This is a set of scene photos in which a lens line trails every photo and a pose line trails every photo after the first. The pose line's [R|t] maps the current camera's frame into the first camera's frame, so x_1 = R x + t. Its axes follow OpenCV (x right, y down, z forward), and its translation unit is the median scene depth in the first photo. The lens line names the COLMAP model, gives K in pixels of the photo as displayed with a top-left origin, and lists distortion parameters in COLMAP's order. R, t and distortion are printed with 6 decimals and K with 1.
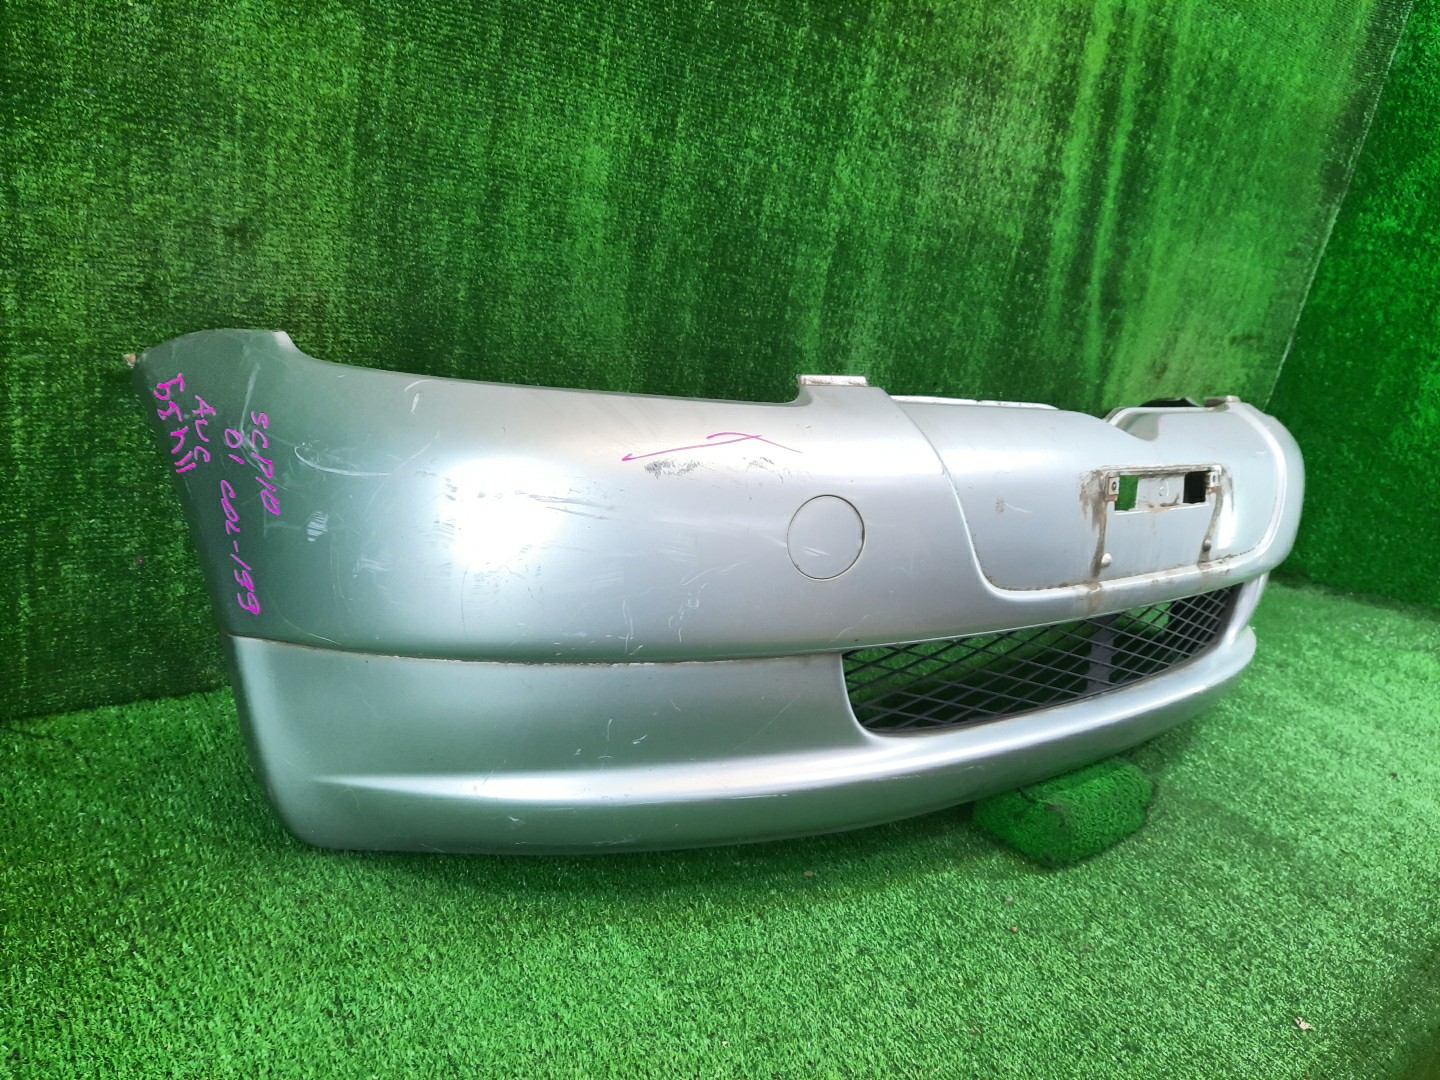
lens RADIAL K [[1048.5, 0, 720.0], [0, 1048.5, 540.0], [0, 0, 1]] dist [0.058515, -0.061829]
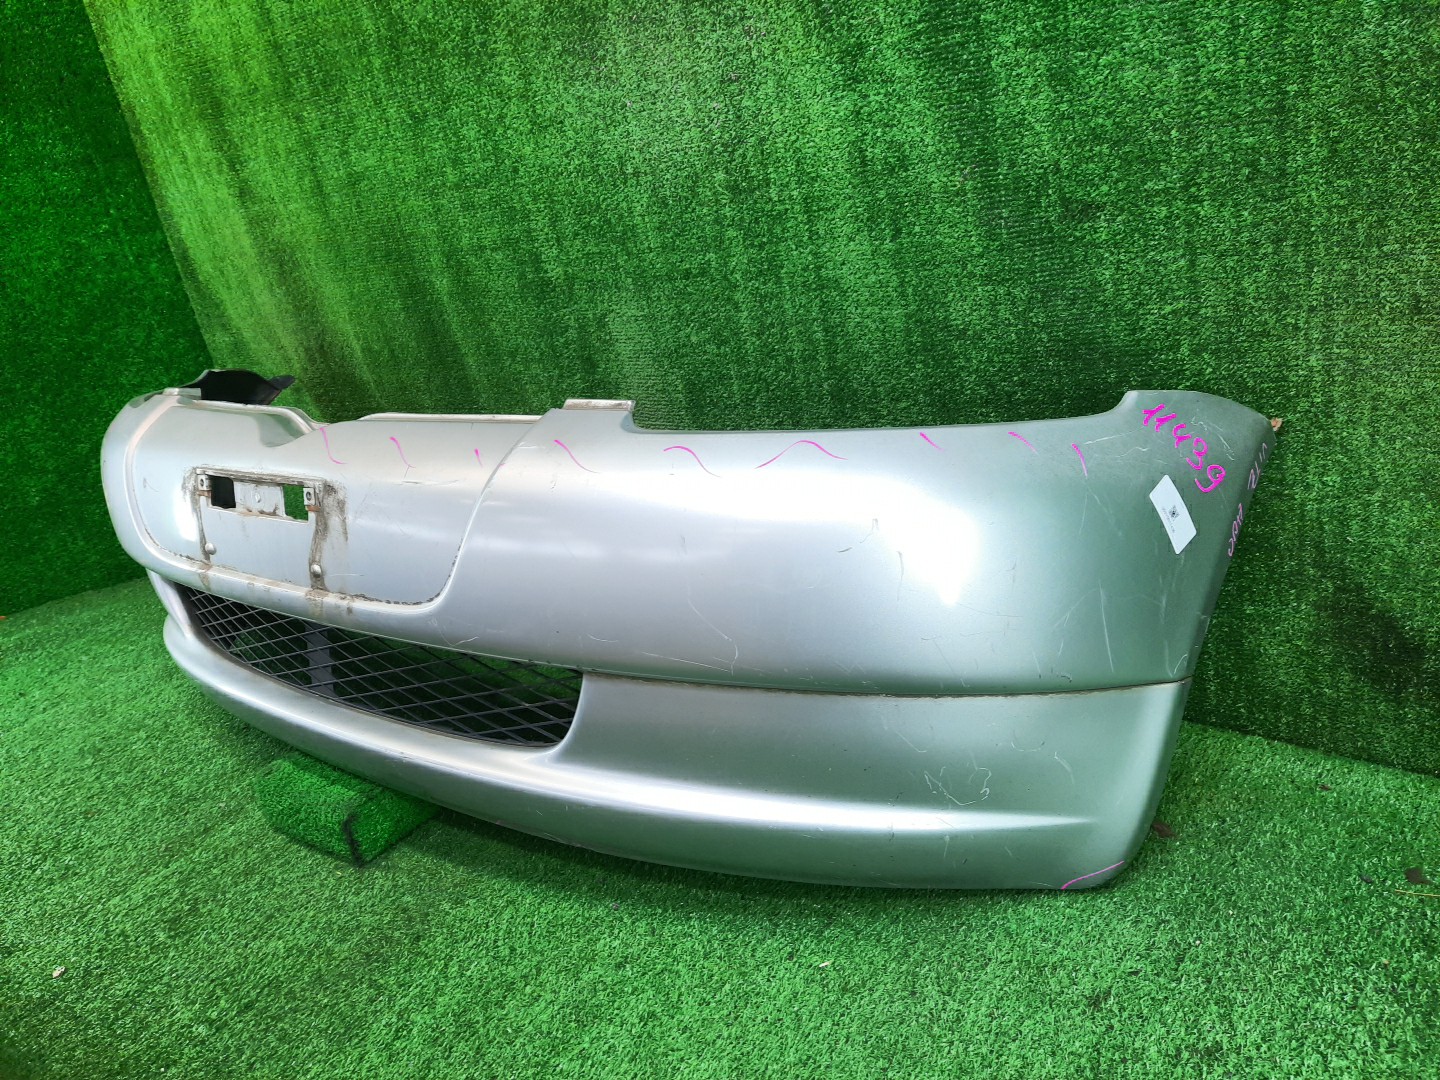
lens RADIAL K [[1048.5, 0, 720.0], [0, 1048.5, 540.0], [0, 0, 1]] dist [0.058515, -0.061829]
pose [[0.181688, 0.140413, -0.973280, 1.752646], [-0.114052, 0.986082, 0.120969, -0.210947], [0.976720, 0.089026, 0.195174, 1.467451]]
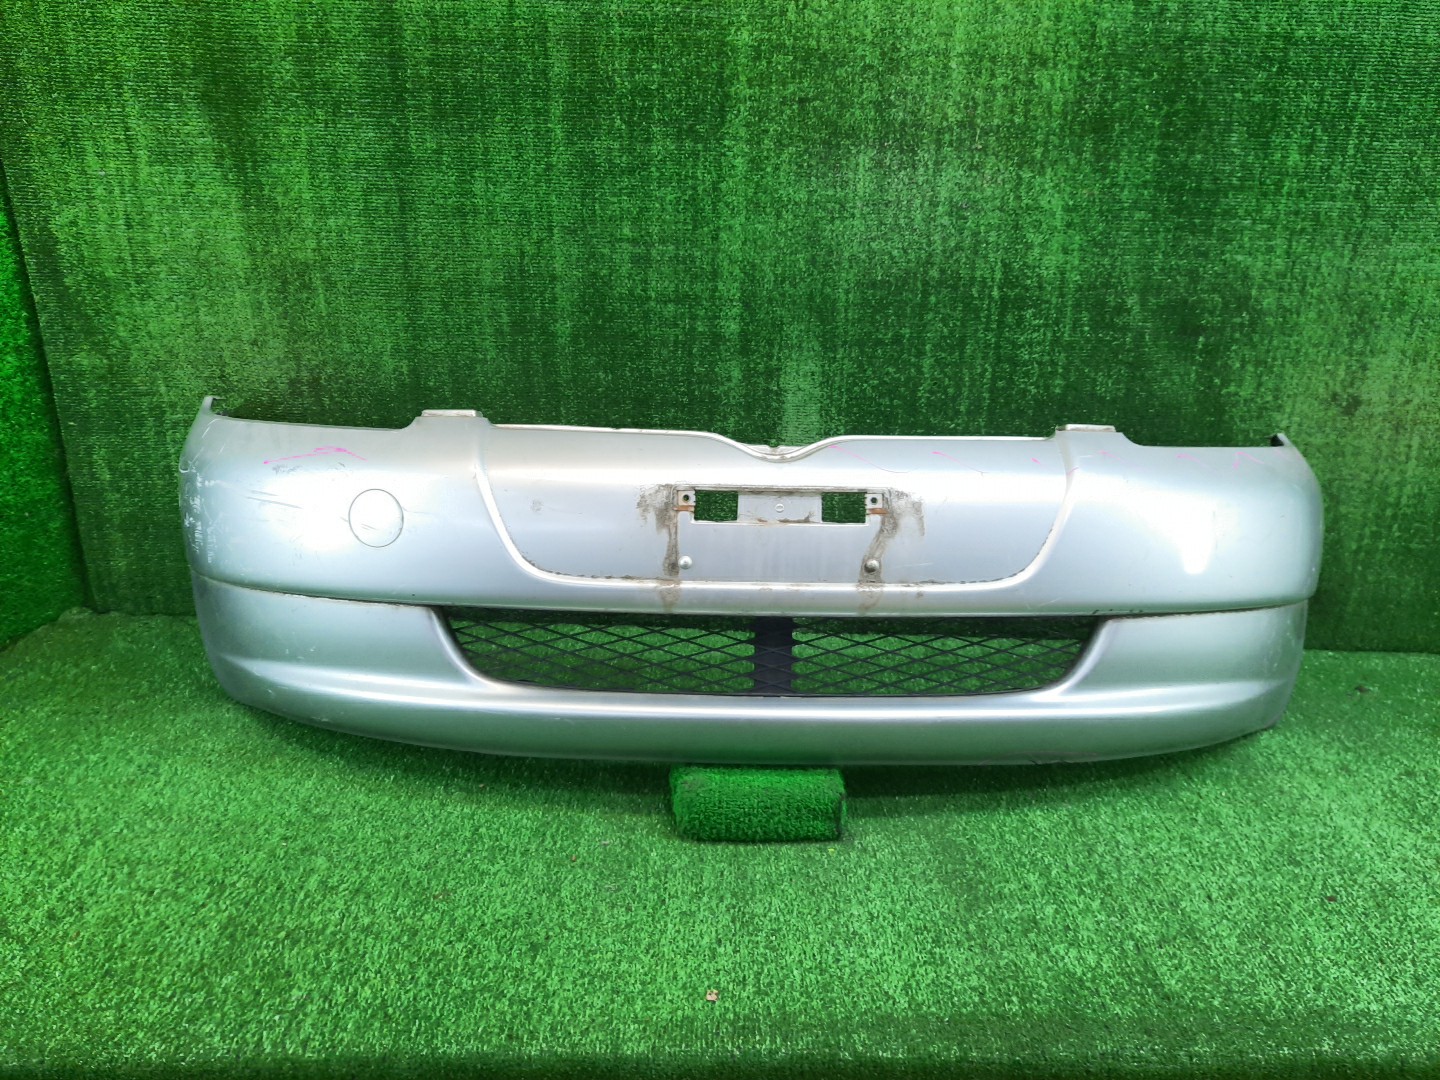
lens RADIAL K [[1062.8, 0, 720.0], [0, 1062.8, 540.0], [0, 0, 1]] dist [0.026582, -0.006814]
pose [[0.780312, 0.038108, -0.624228, 1.256713], [-0.082912, 0.995635, -0.042862, 0.046644], [0.619870, 0.085201, 0.780065, 0.126265]]
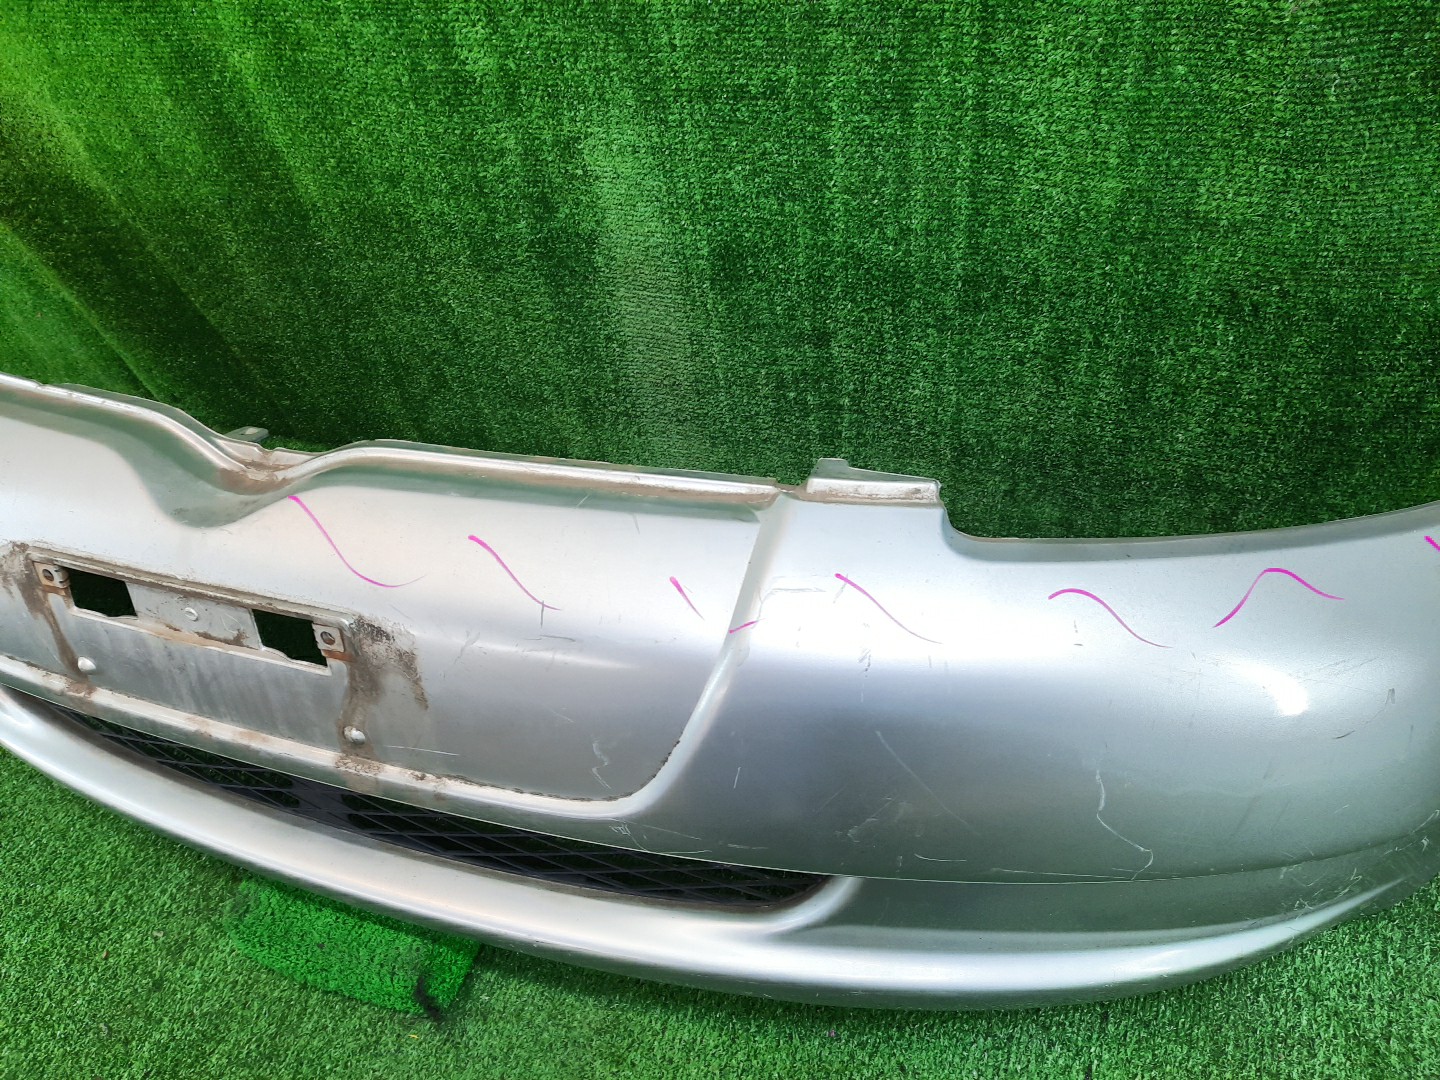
lens RADIAL K [[1062.8, 0, 720.0], [0, 1062.8, 540.0], [0, 0, 1]] dist [0.026582, -0.006814]
pose [[0.480793, 0.418072, -0.770749, 1.189999], [-0.087626, 0.897522, 0.432175, -0.435758], [0.872445, -0.140249, 0.468157, 1.168872]]
